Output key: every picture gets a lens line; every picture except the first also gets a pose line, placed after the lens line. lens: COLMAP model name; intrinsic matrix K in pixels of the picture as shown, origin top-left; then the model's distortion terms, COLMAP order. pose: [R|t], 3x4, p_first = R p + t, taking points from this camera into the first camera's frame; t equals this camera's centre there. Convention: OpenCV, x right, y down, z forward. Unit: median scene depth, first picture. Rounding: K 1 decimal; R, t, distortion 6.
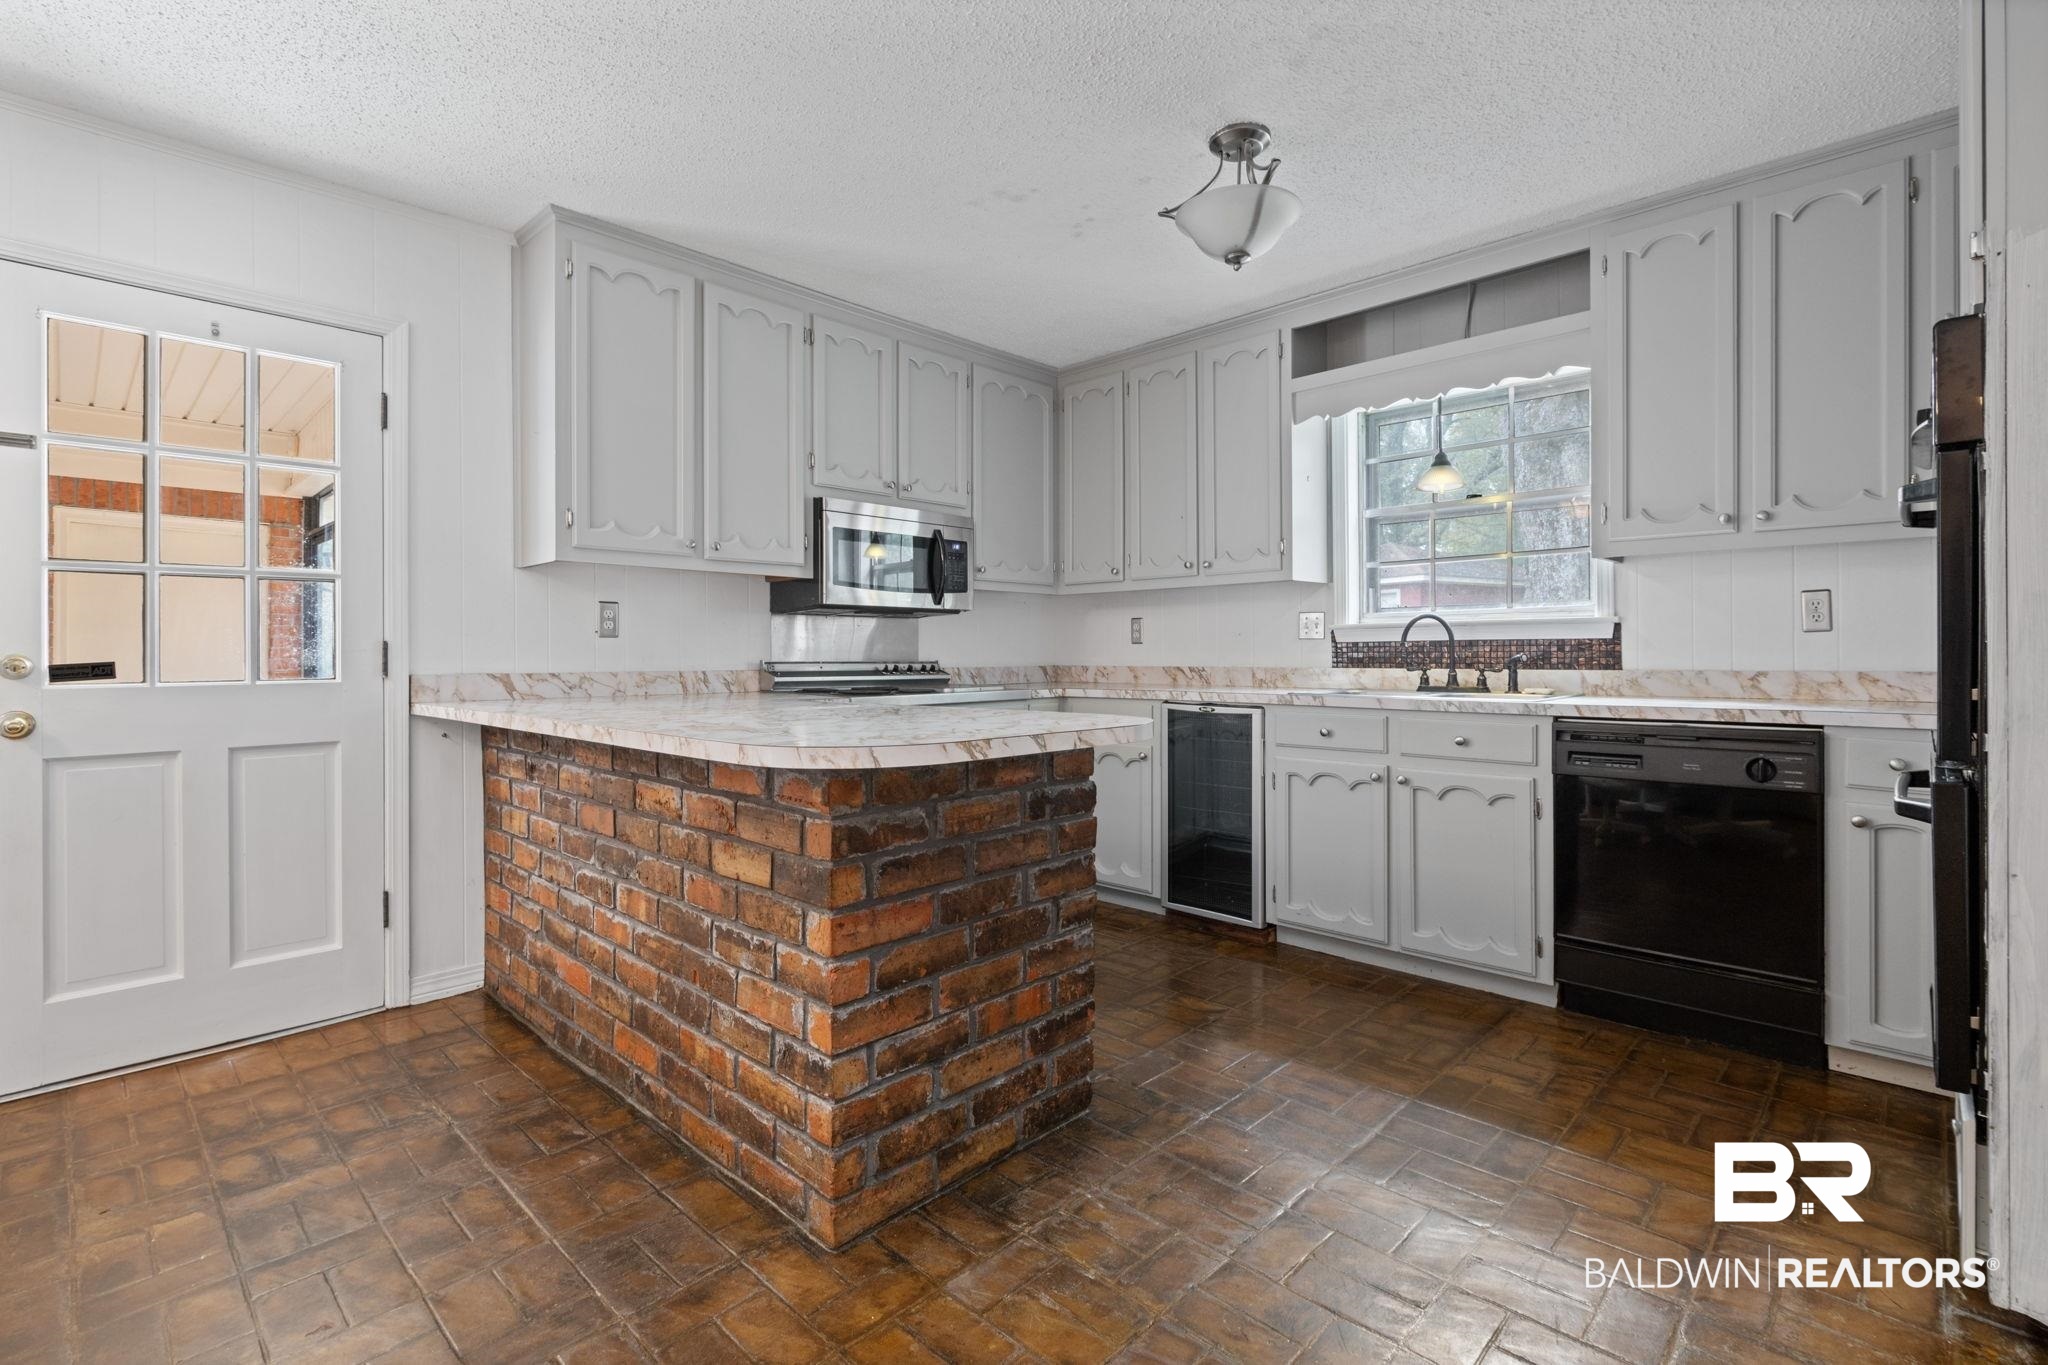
lens RADIAL K [[935.3, 0, 1026.5], [0, 935.3, 652.7], [0, 0, 1]] dist [0.001187, -0.004655]
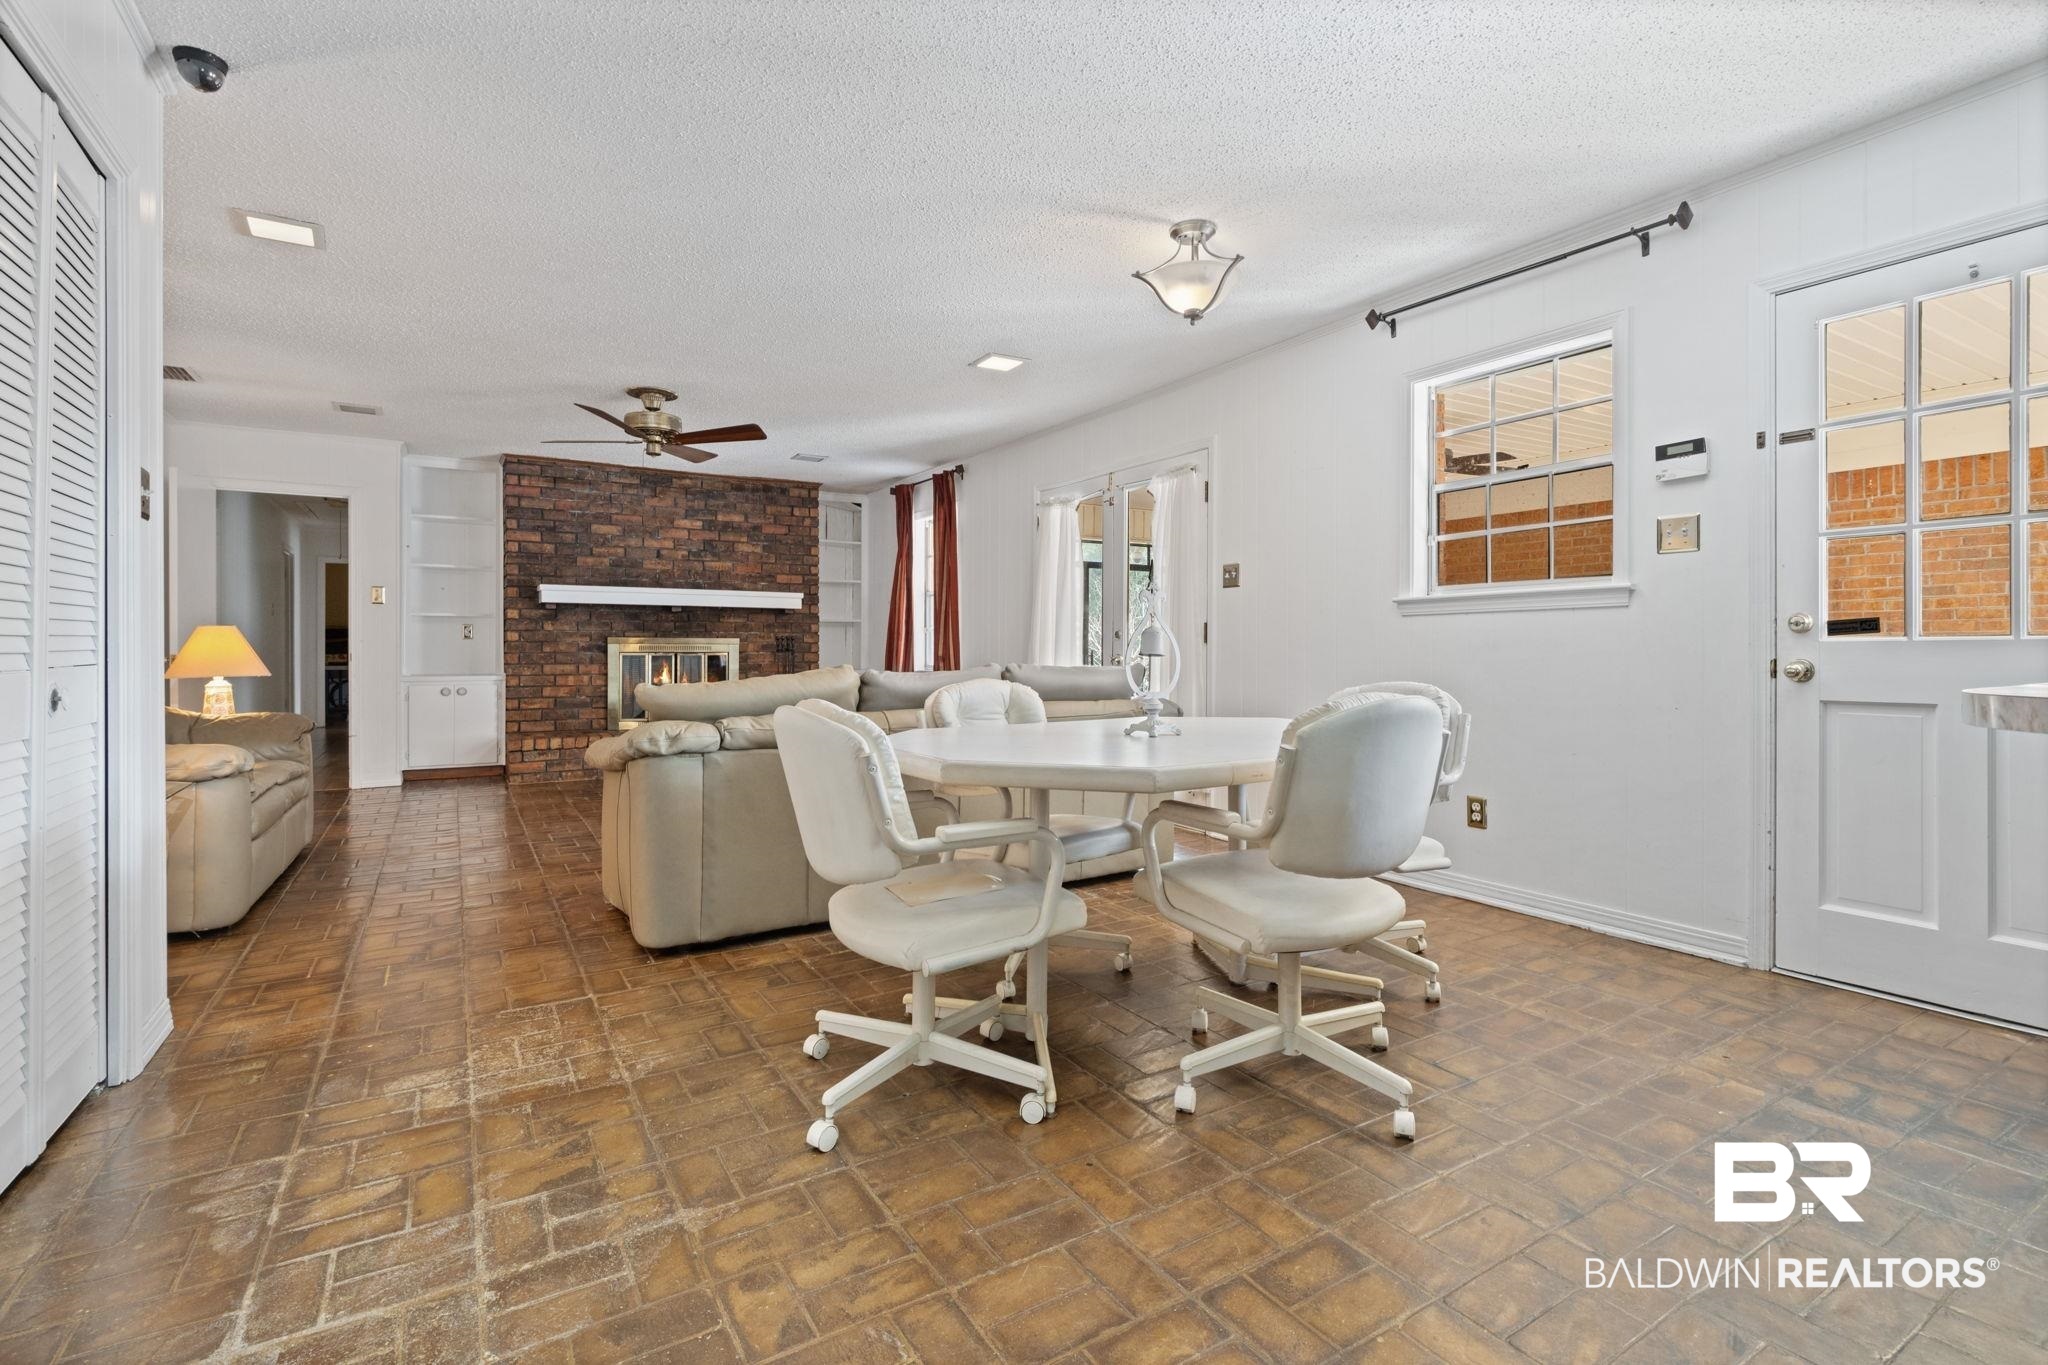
lens RADIAL K [[935.3, 0, 1022.2], [0, 935.3, 649.5], [0, 0, 1]] dist [0.001187, -0.004655]
pose [[-0.252563, 0.005656, -0.967564, 0.243067], [0.001546, 0.999984, 0.005442, 0.029510], [0.967579, -0.000122, -0.252568, 0.227036]]
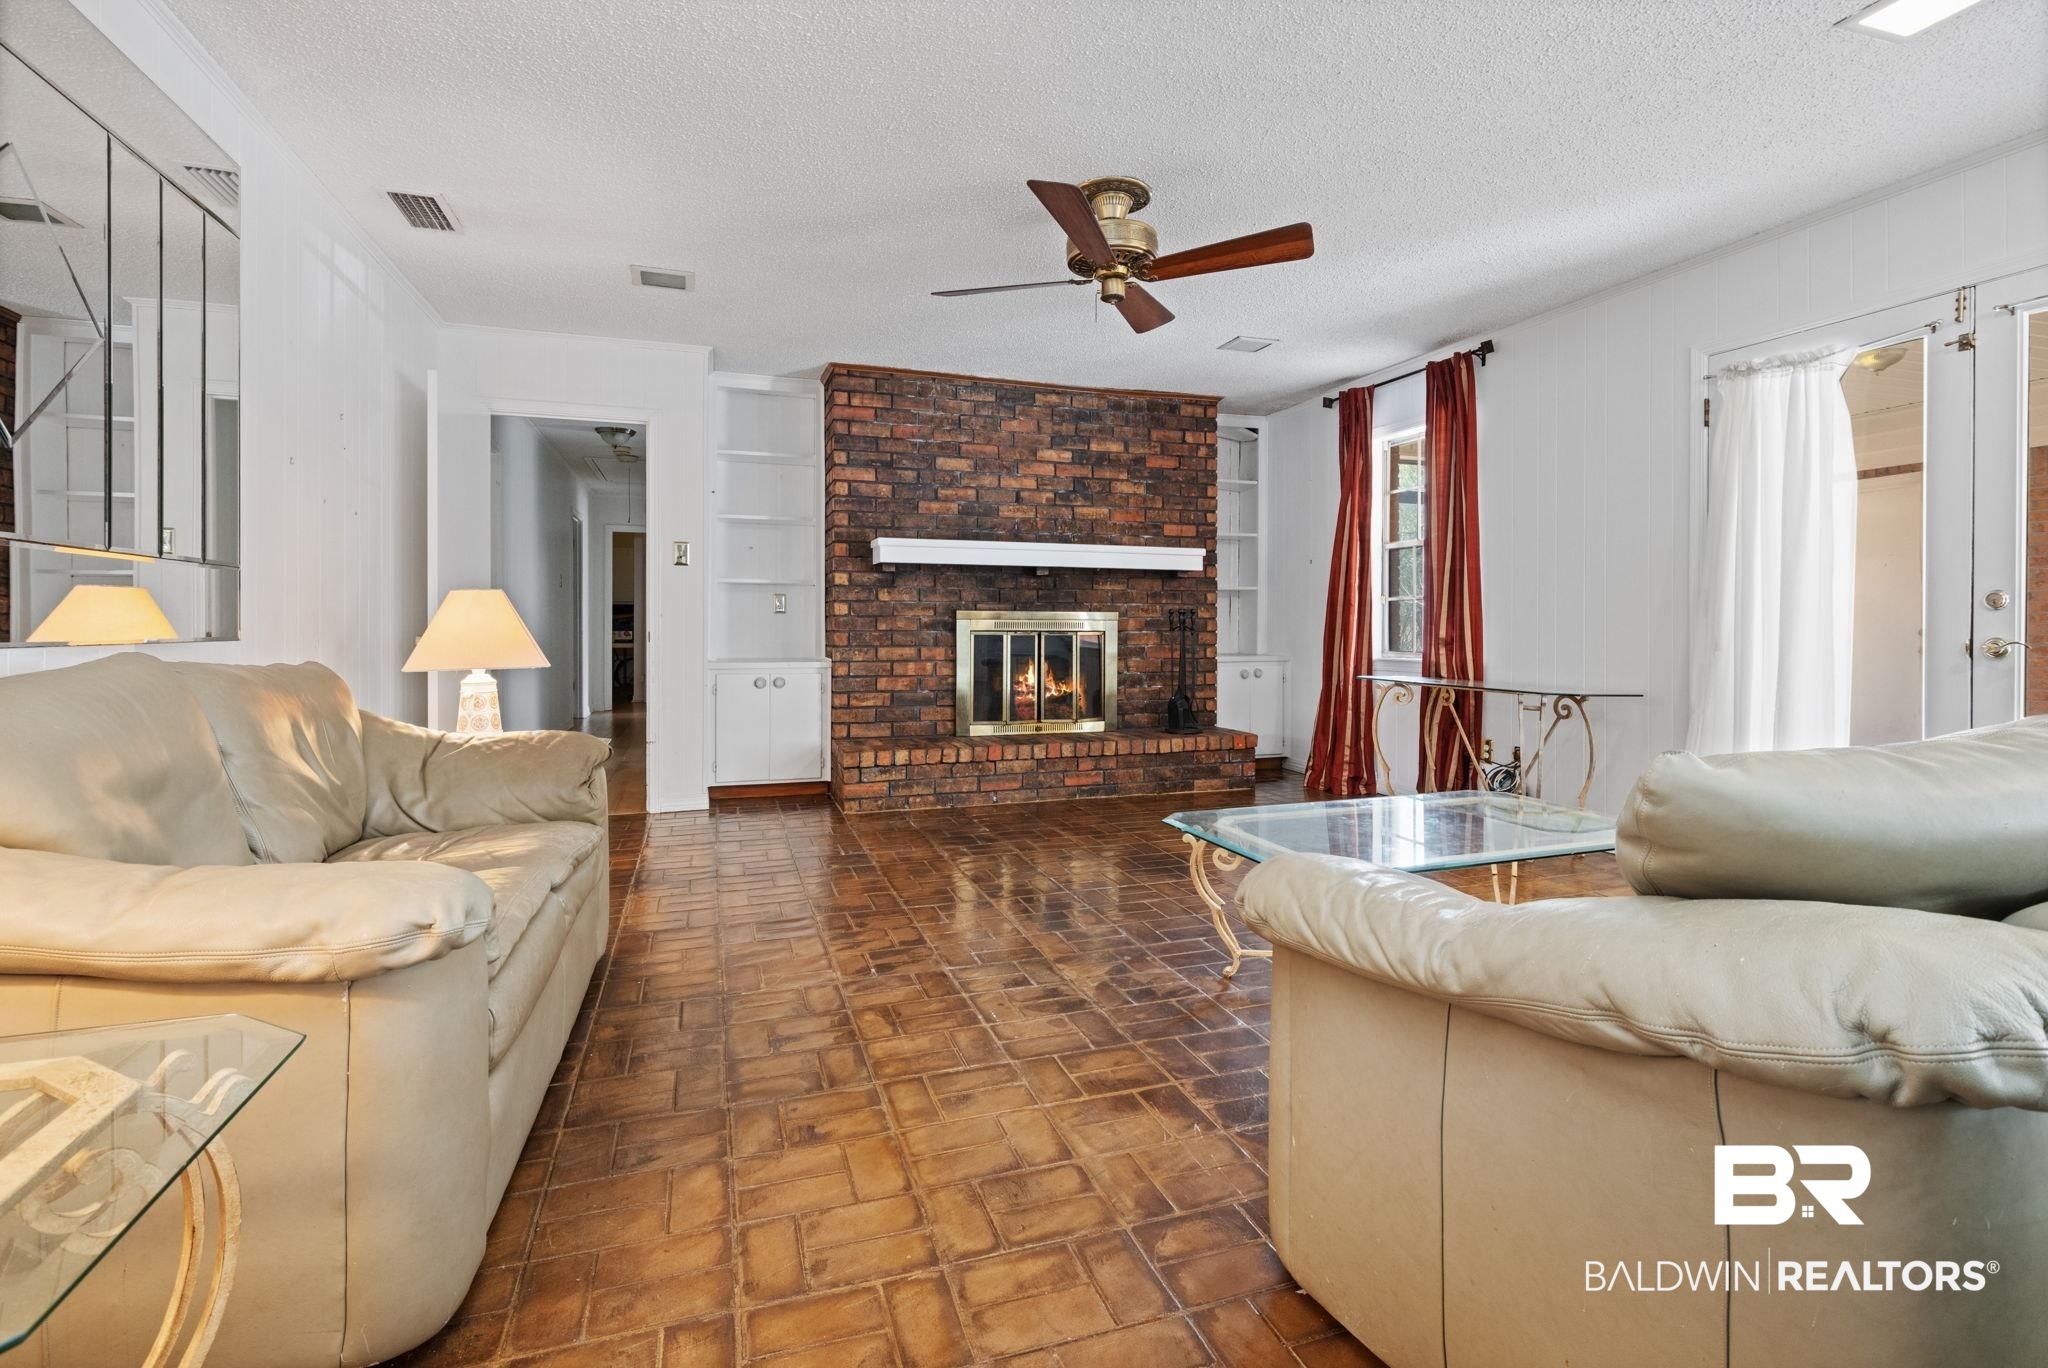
lens RADIAL K [[935.3, 0, 1031.4], [0, 935.3, 632.2], [0, 0, 1]] dist [0.001187, -0.004655]
pose [[-0.453392, 0.009835, -0.891257, -0.253228], [0.001132, 0.999945, 0.010459, 0.032041], [0.891310, 0.003733, -0.453378, -0.419815]]
